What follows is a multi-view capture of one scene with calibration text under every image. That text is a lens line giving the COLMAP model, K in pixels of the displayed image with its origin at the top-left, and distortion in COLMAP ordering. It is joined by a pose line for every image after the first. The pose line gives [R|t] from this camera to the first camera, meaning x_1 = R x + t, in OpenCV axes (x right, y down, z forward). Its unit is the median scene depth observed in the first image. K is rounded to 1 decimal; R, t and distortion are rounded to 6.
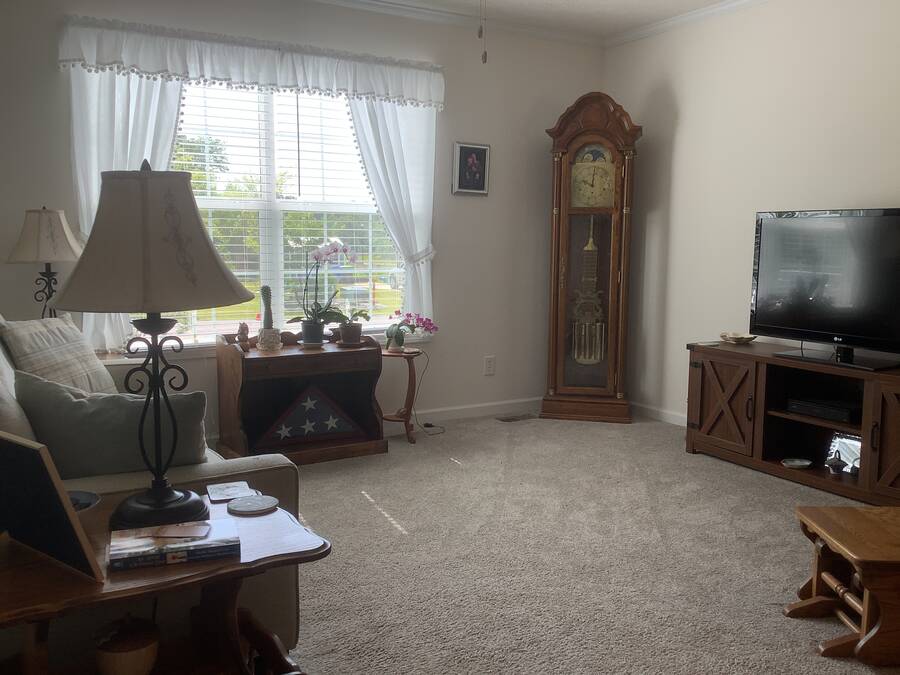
lens RADIAL K [[828.9, 0, 451.1], [0, 828.9, 342.6], [0, 0, 1]] dist [0.045559, 0.000000]
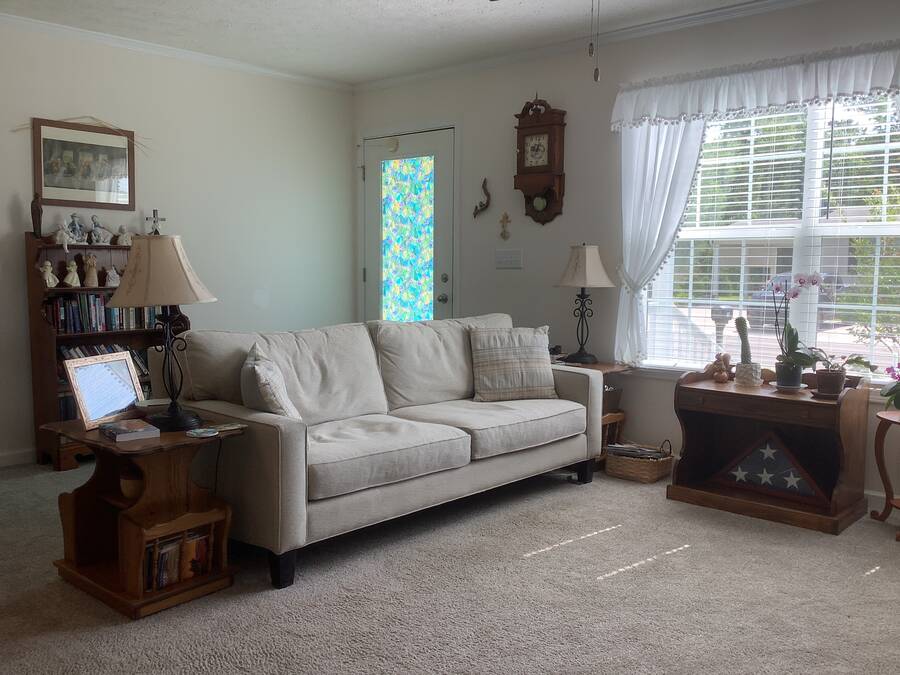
lens RADIAL K [[828.9, 0, 445.7], [0, 828.9, 334.0], [0, 0, 1]] dist [0.045559, 0.000000]
pose [[0.294324, 0.083478, -0.952053, 0.495600], [-0.123146, 0.991186, 0.048840, -0.046145], [0.947739, 0.102867, 0.302009, 0.331194]]
